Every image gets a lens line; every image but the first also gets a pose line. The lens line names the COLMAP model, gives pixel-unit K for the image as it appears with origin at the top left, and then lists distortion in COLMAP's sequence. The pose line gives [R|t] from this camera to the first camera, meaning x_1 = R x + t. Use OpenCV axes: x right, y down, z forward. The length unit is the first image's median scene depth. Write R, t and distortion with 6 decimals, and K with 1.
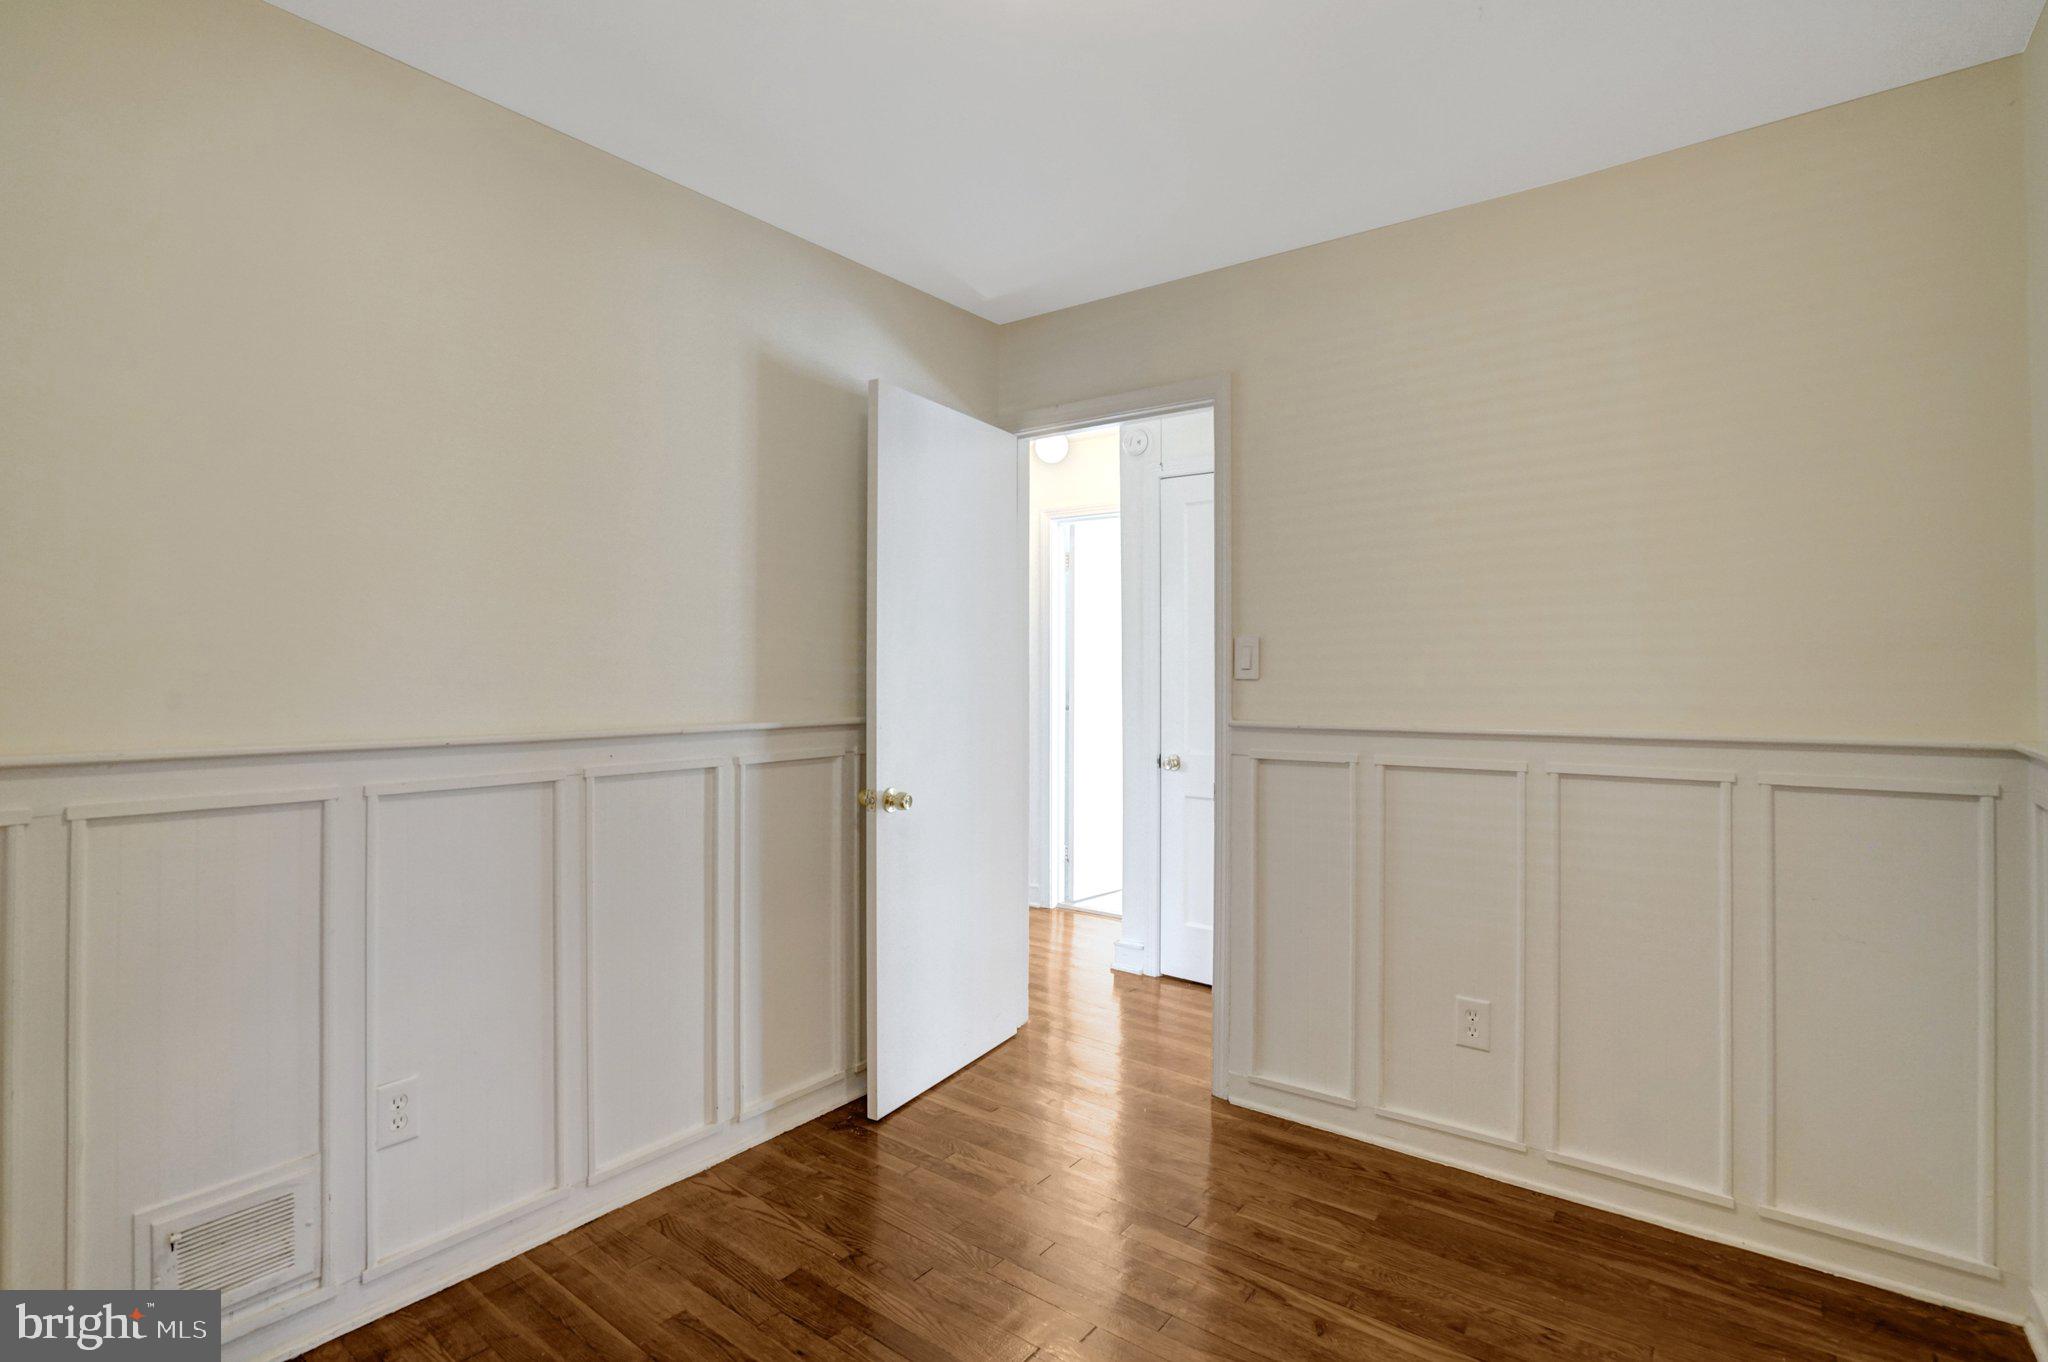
lens RADIAL K [[959.2, 0, 1030.6], [0, 959.2, 672.9], [0, 0, 1]] dist [-0.030139, 0.000529]
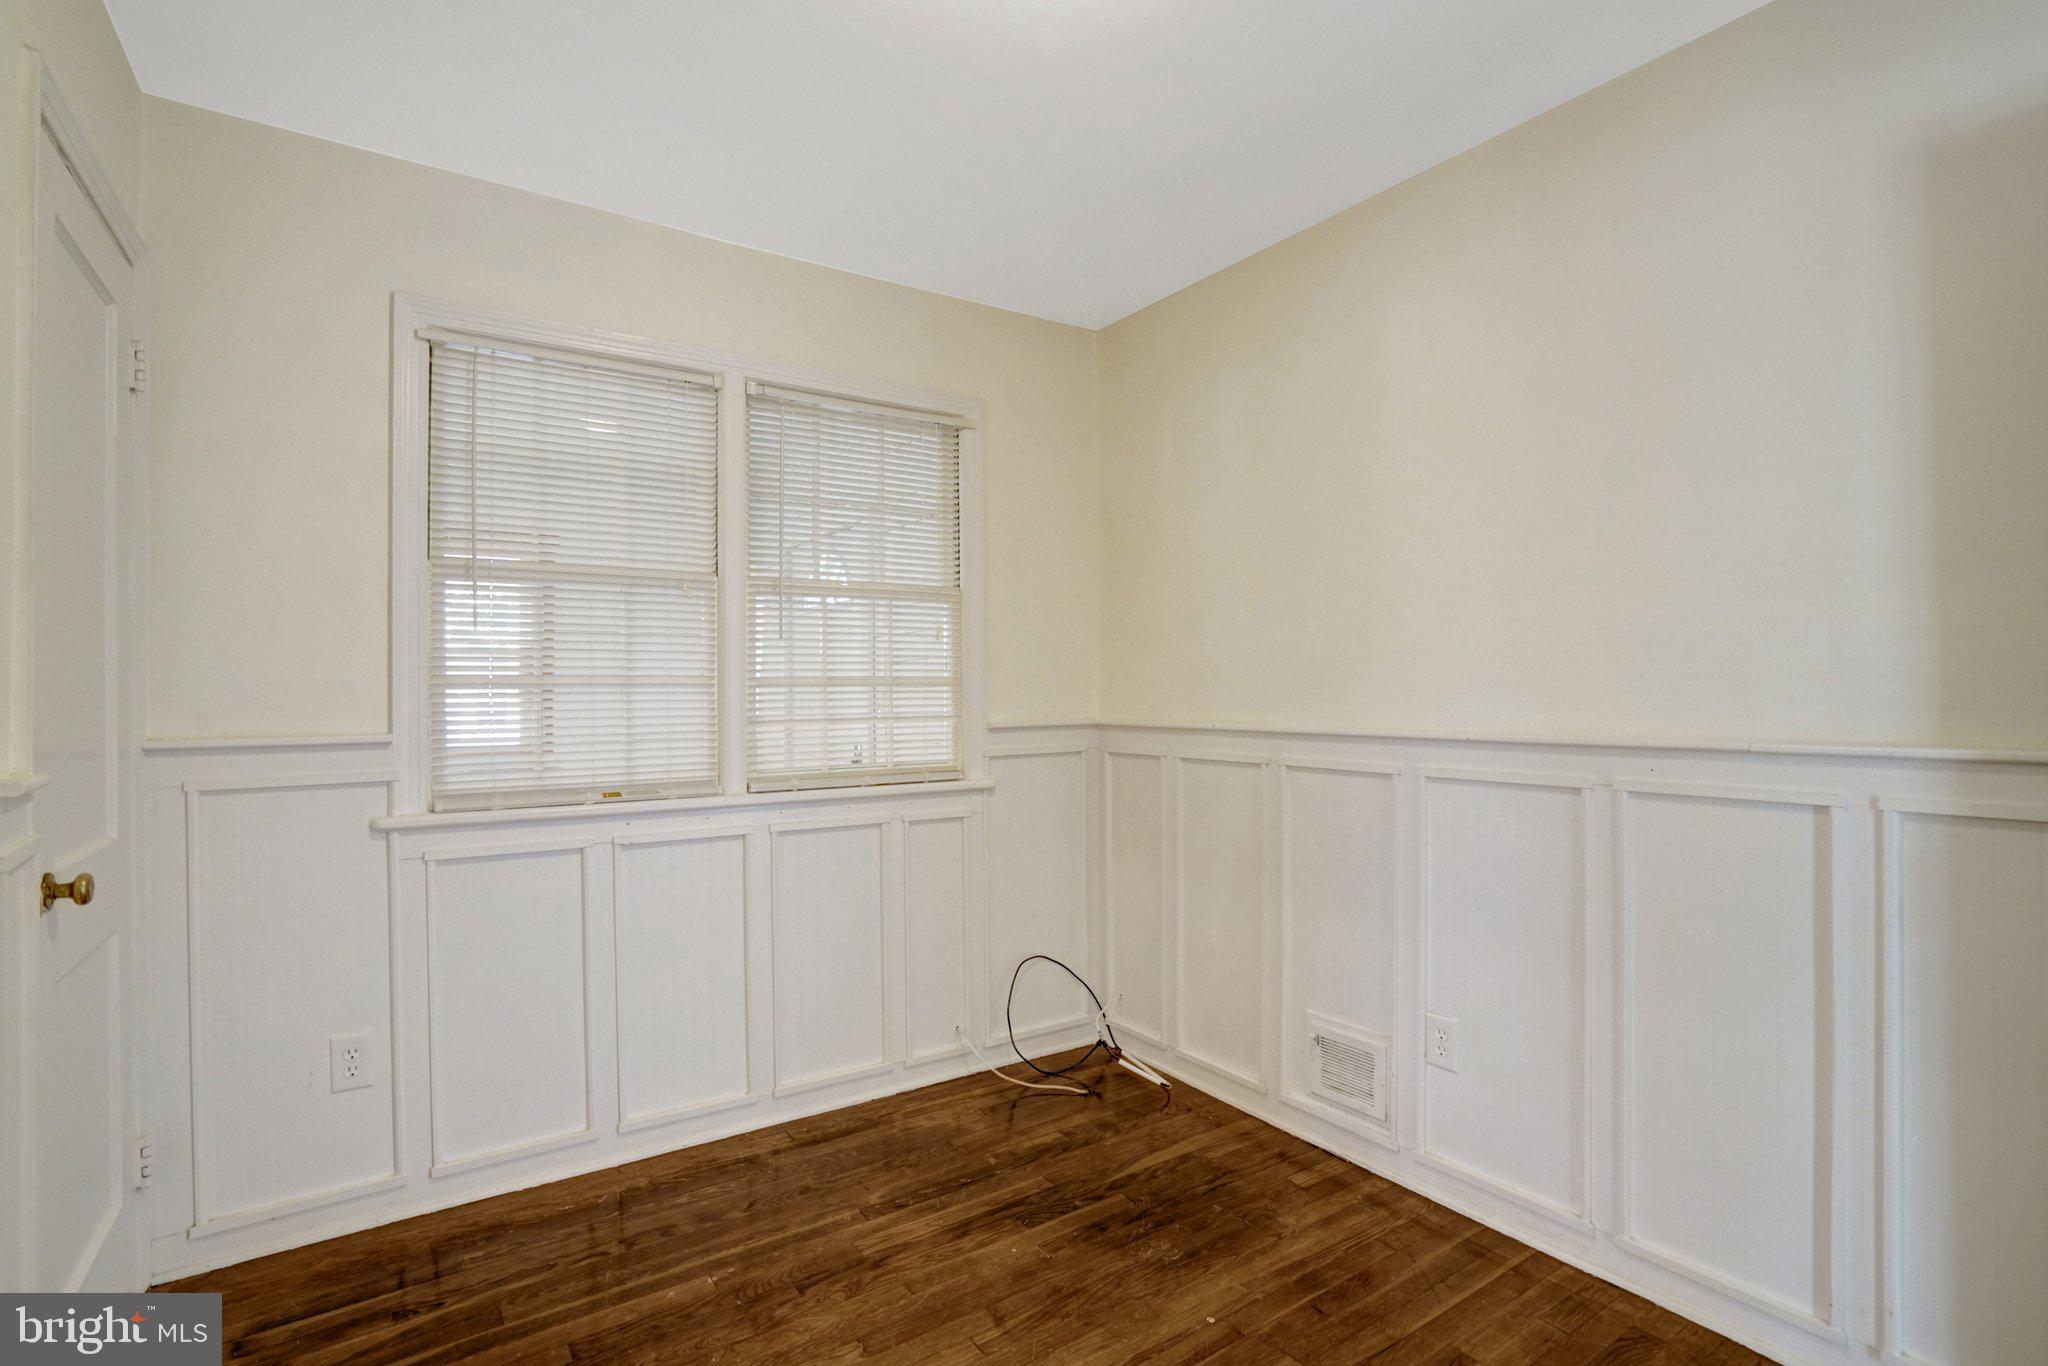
lens RADIAL K [[959.2, 0, 1030.6], [0, 959.2, 674.9], [0, 0, 1]] dist [-0.030139, 0.000529]
pose [[-0.317954, -0.004722, -0.948094, 0.555375], [0.020376, 0.999723, -0.011813, 0.000724], [0.947887, -0.023075, -0.317770, 0.764789]]
